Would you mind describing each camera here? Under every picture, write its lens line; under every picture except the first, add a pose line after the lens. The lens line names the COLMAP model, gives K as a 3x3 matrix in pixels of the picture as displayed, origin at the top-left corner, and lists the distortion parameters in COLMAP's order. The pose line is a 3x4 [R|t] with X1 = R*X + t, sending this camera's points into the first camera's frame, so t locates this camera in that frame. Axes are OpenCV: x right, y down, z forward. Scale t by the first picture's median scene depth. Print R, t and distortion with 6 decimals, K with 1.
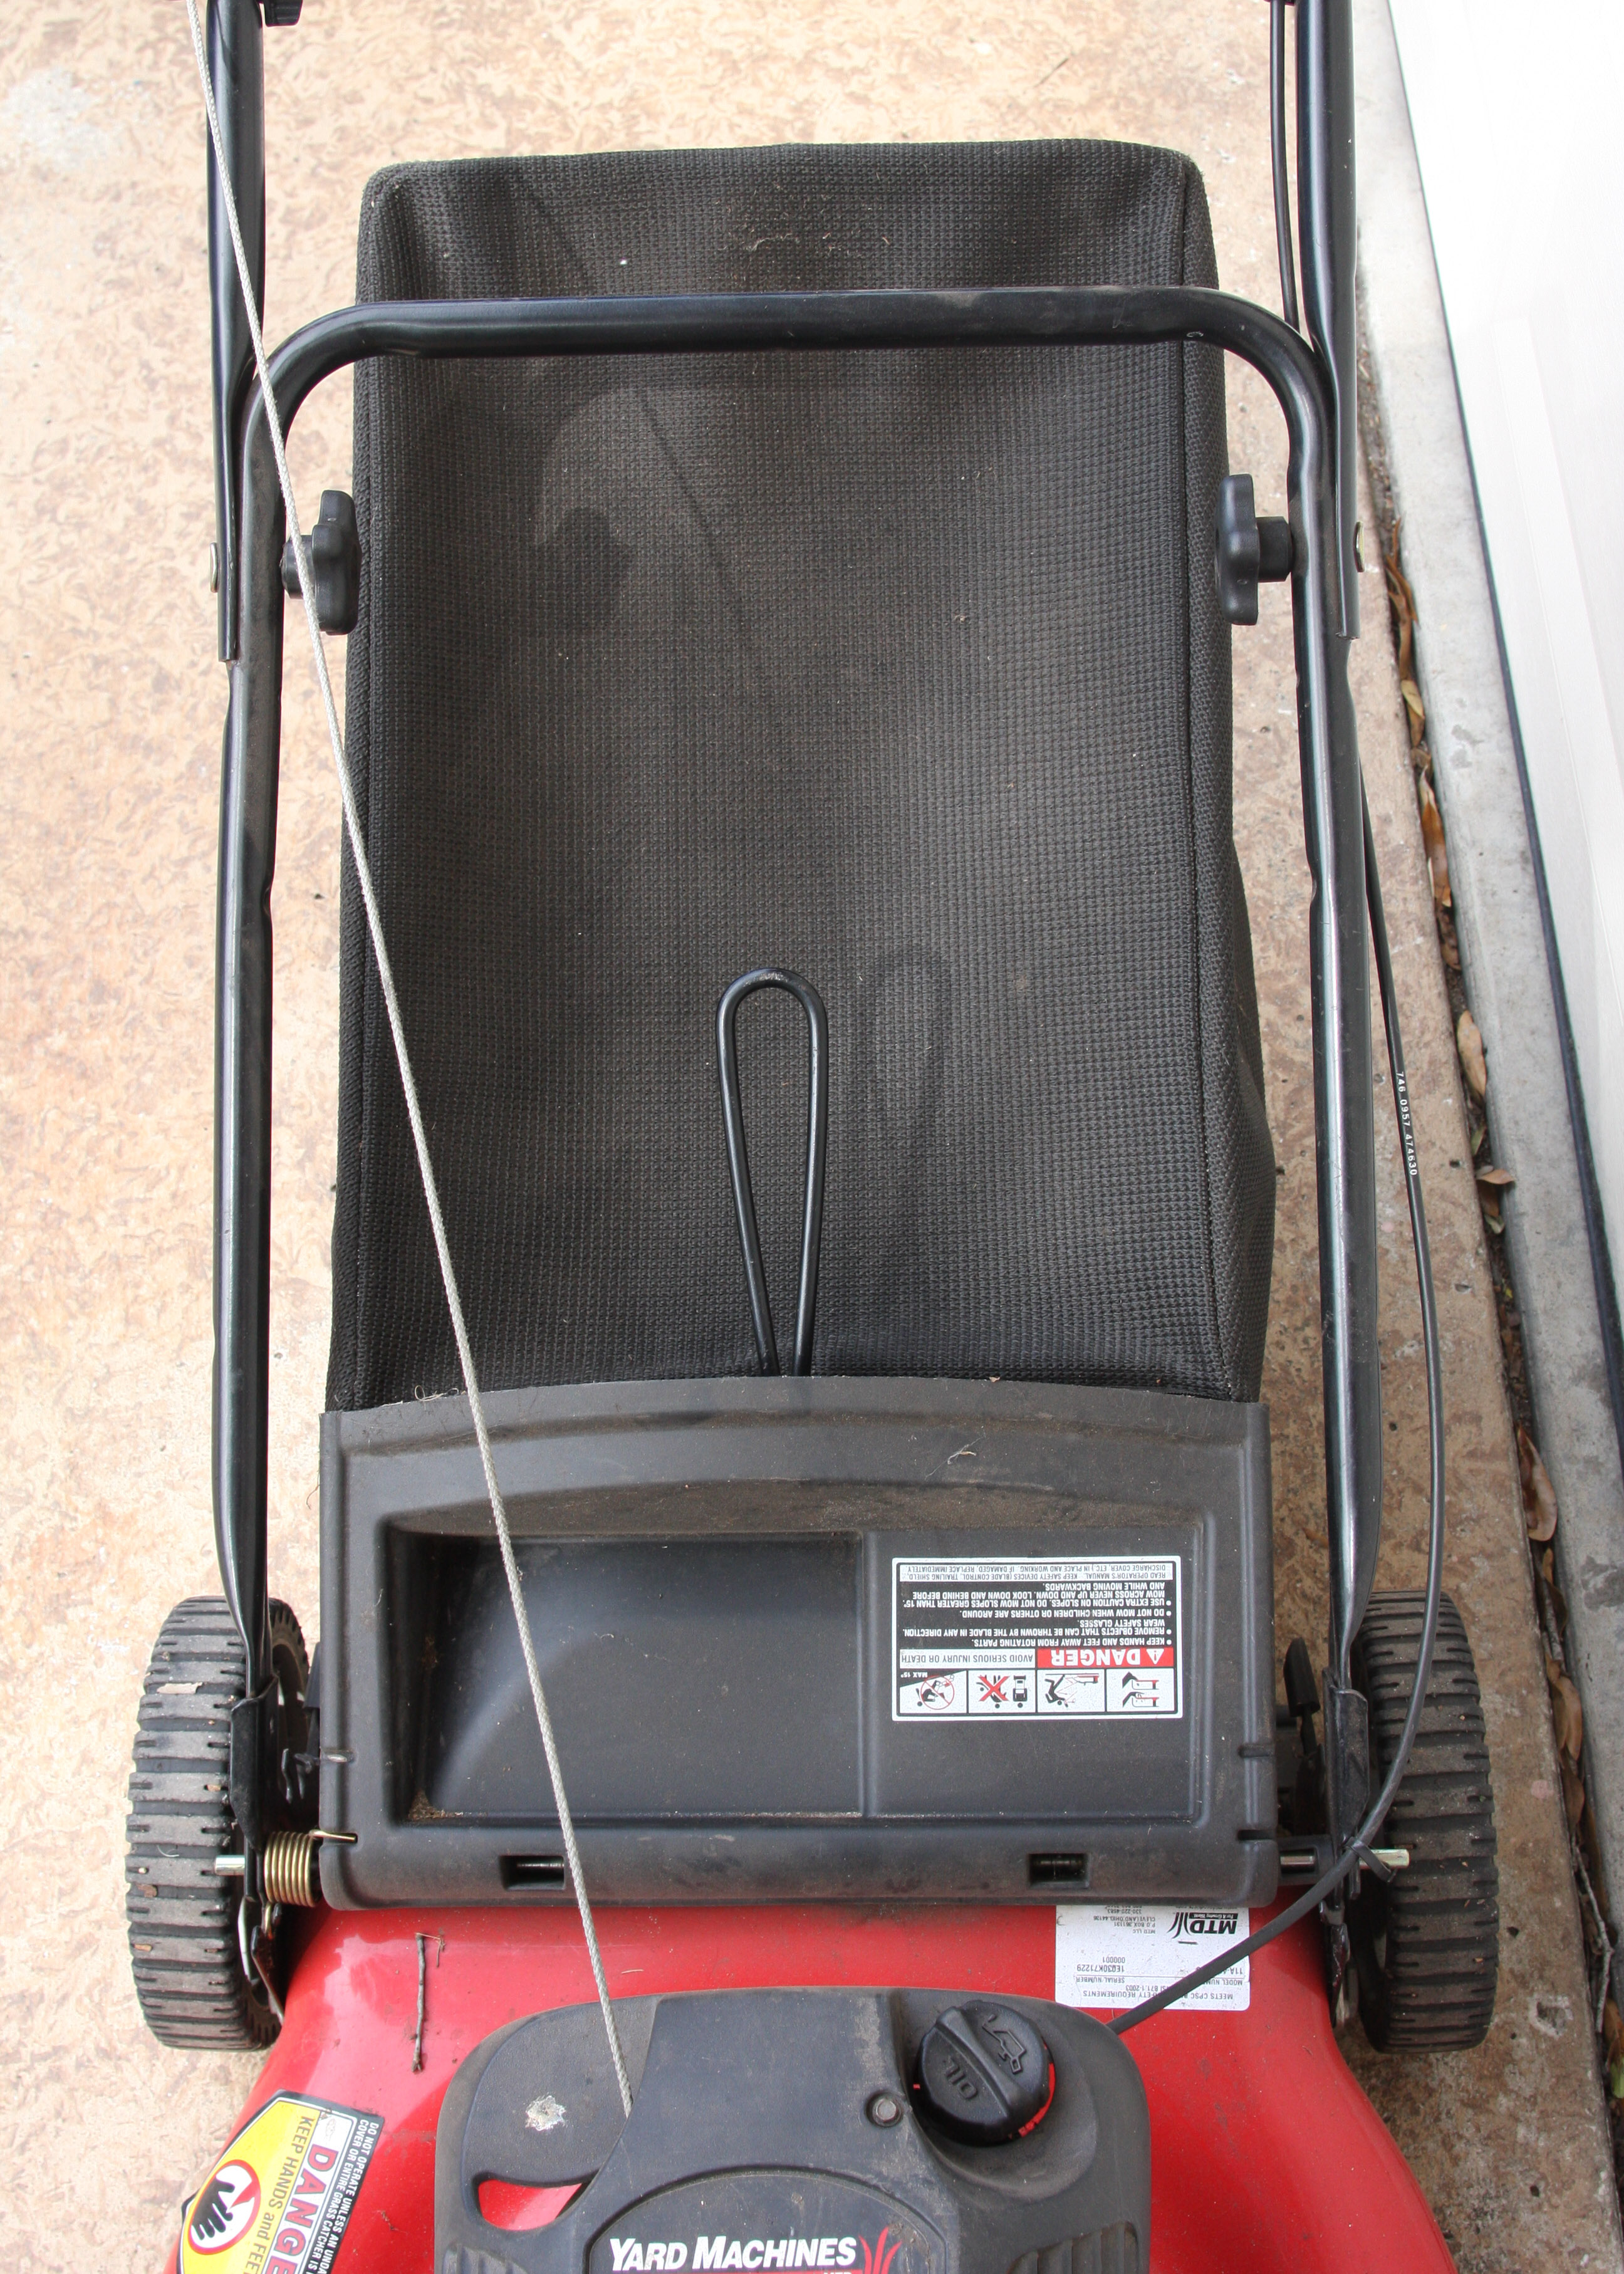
lens RADIAL K [[3156.2, 0, 812.0], [0, 3156.2, 1137.0], [0, 0, 1]] dist [-0.141181, 0.015218]
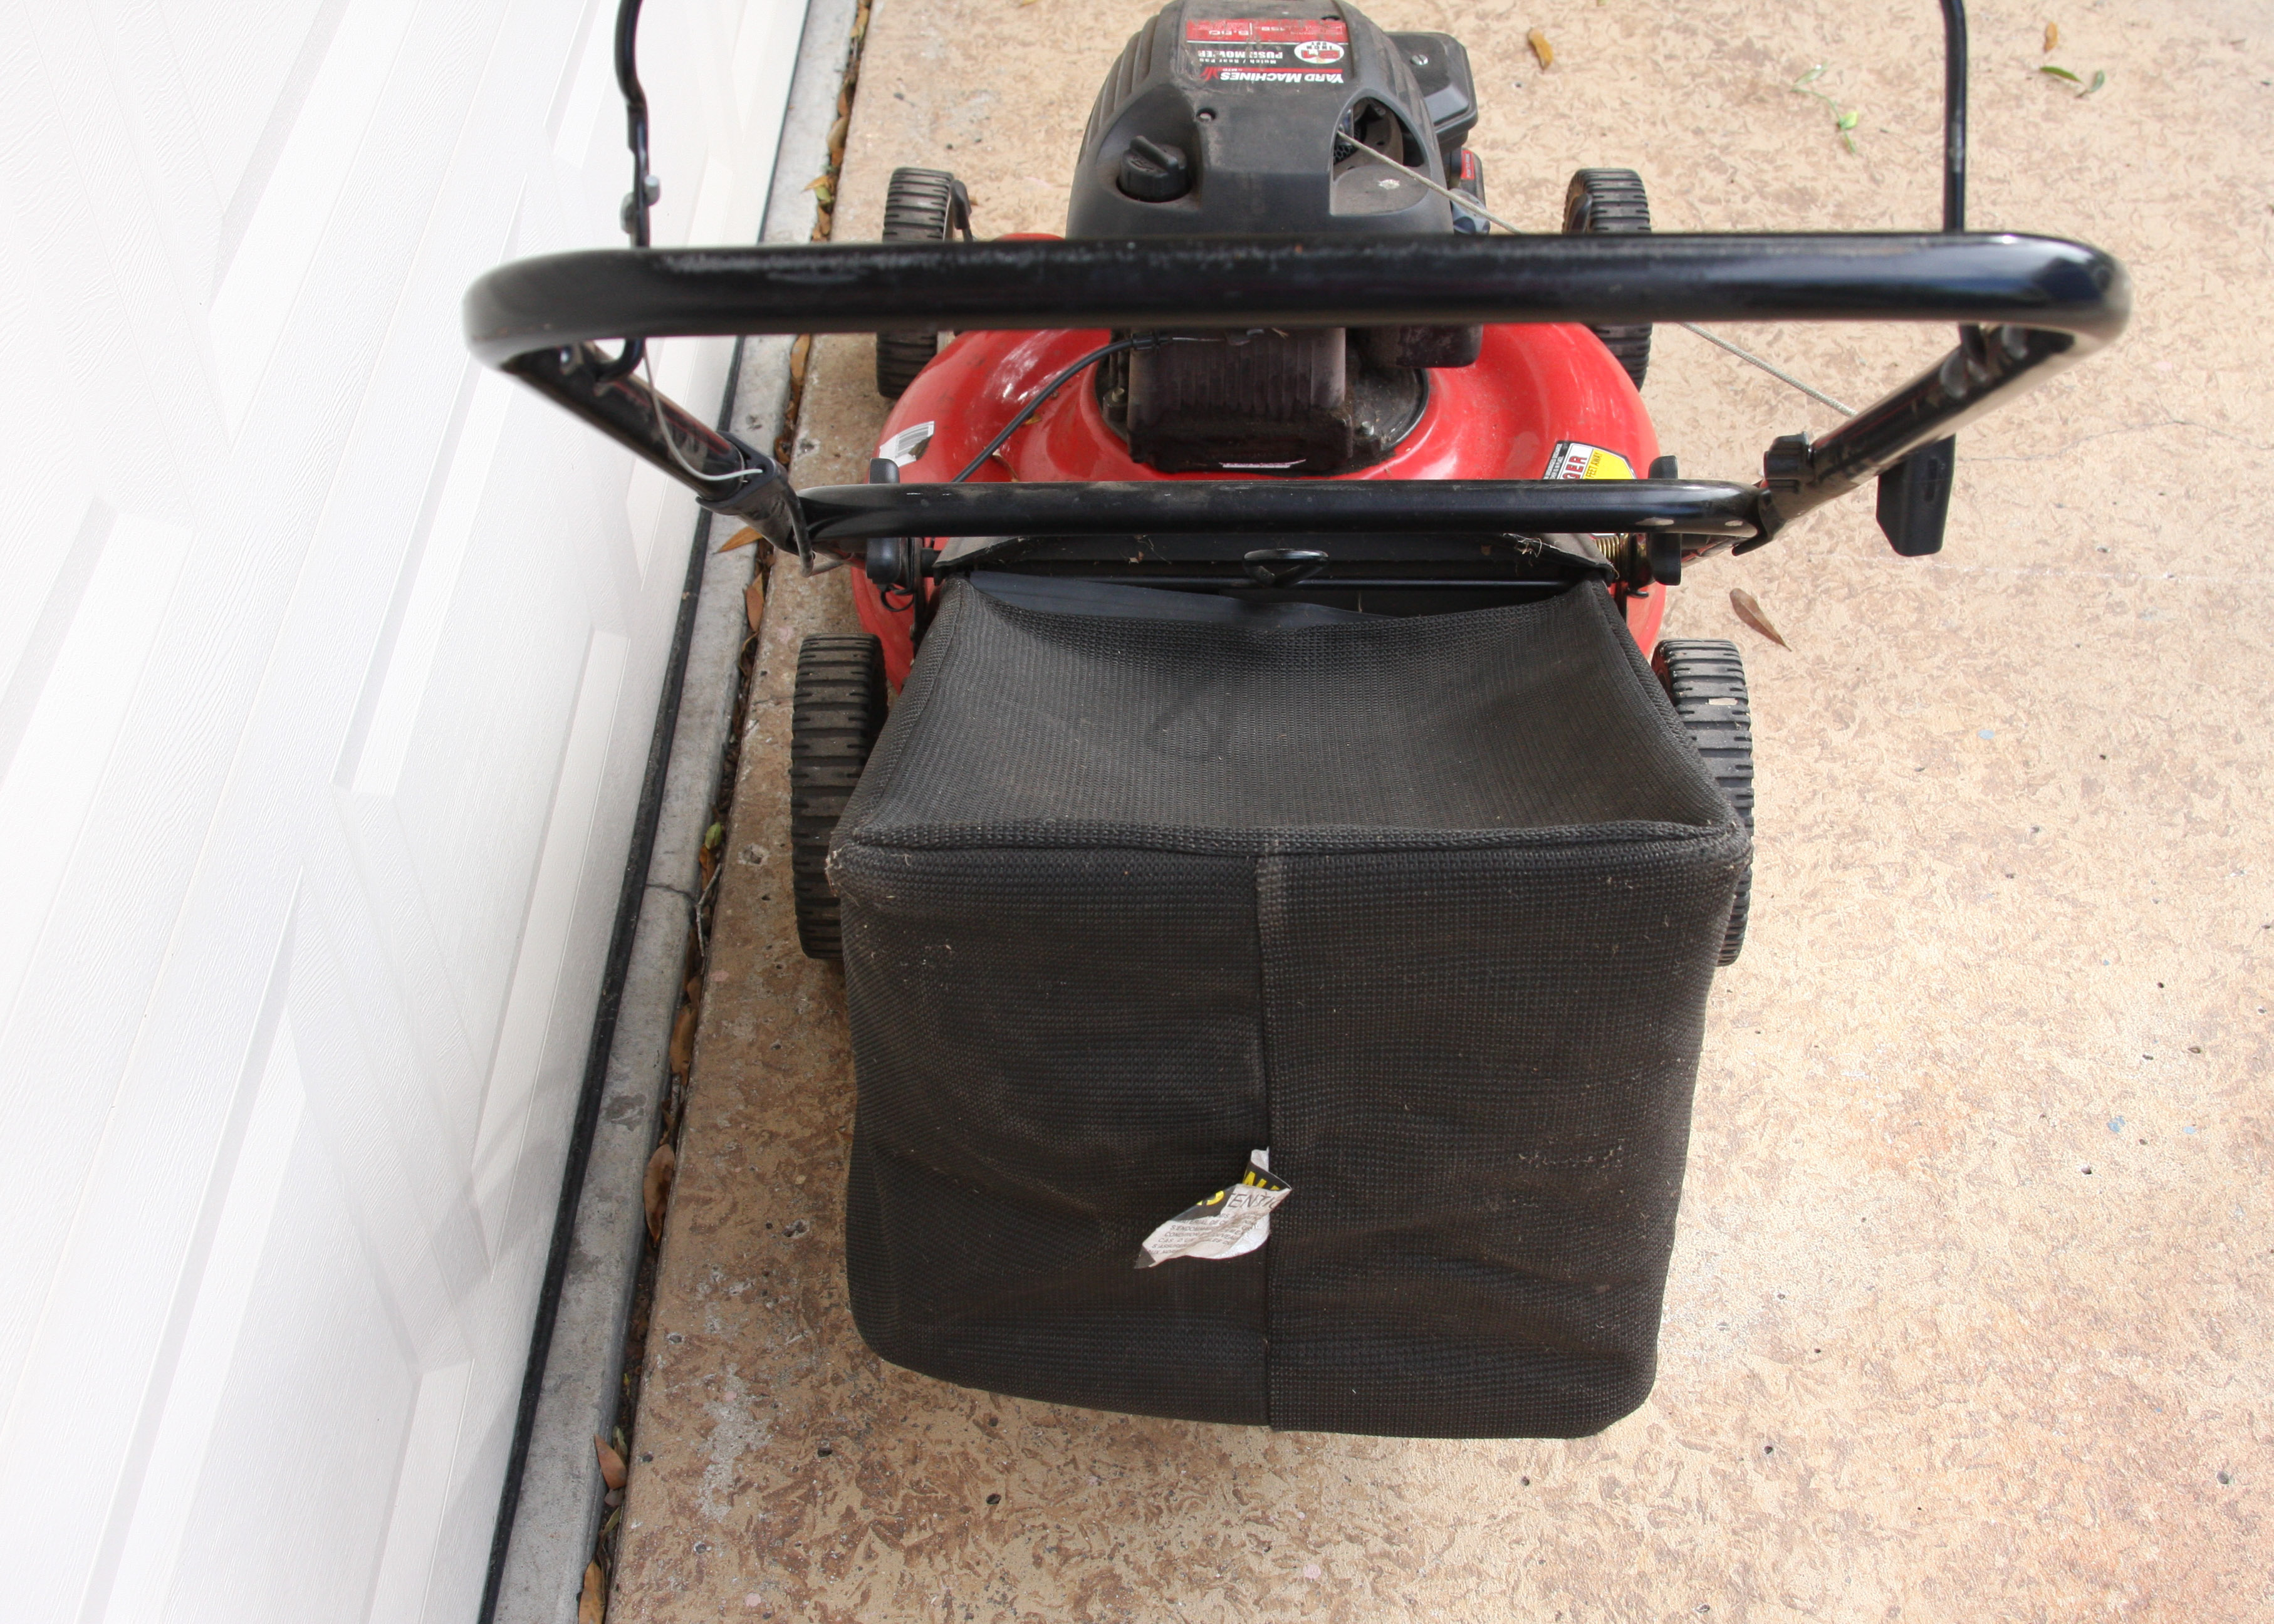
lens RADIAL K [[3156.2, 0, 1137.0], [0, 3156.2, 812.0], [0, 0, 1]] dist [-0.141181, 0.015218]
pose [[-0.998134, 0.035241, 0.049860, -0.015445], [0.045530, -0.114510, 0.992378, -1.648804], [0.040682, 0.992797, 0.112692, 1.186943]]
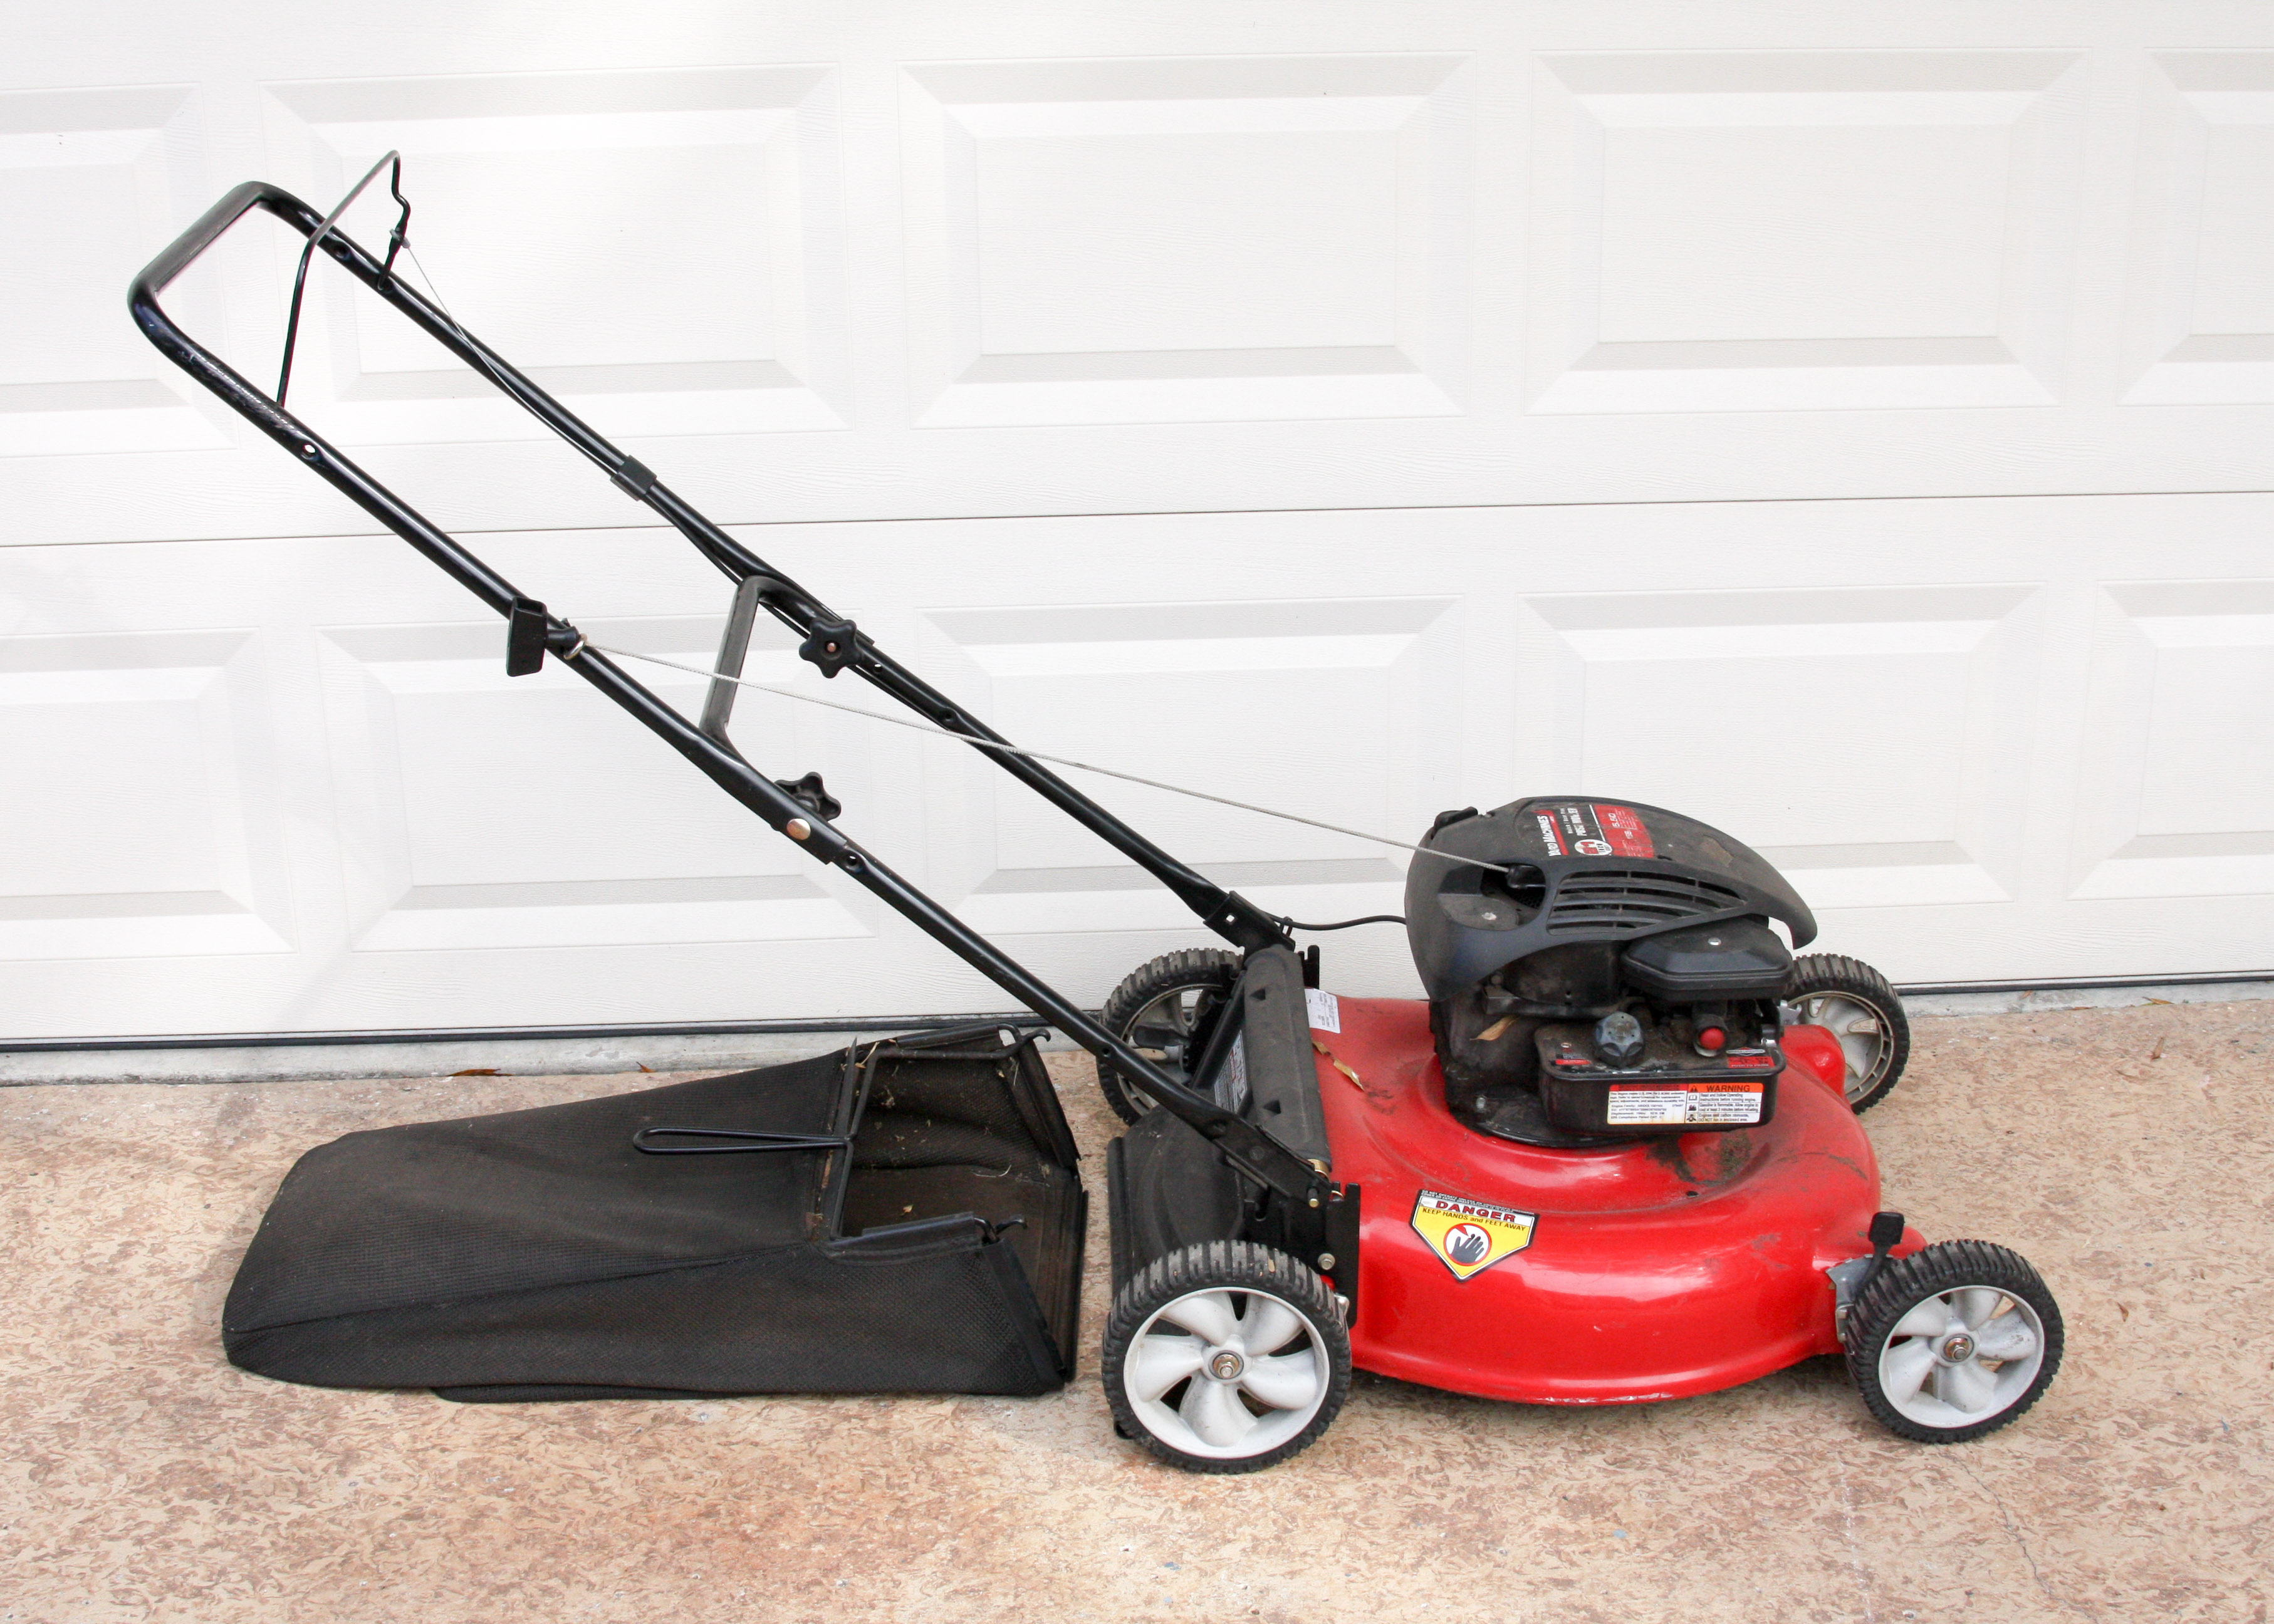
lens RADIAL K [[3156.2, 0, 1137.0], [0, 3156.2, 812.0], [0, 0, 1]] dist [-0.141181, 0.015218]
pose [[-0.034797, -0.369641, 0.928523, -2.500316], [0.828340, 0.509140, 0.233729, -0.585019], [-0.559144, 0.777266, 0.288471, 0.361183]]
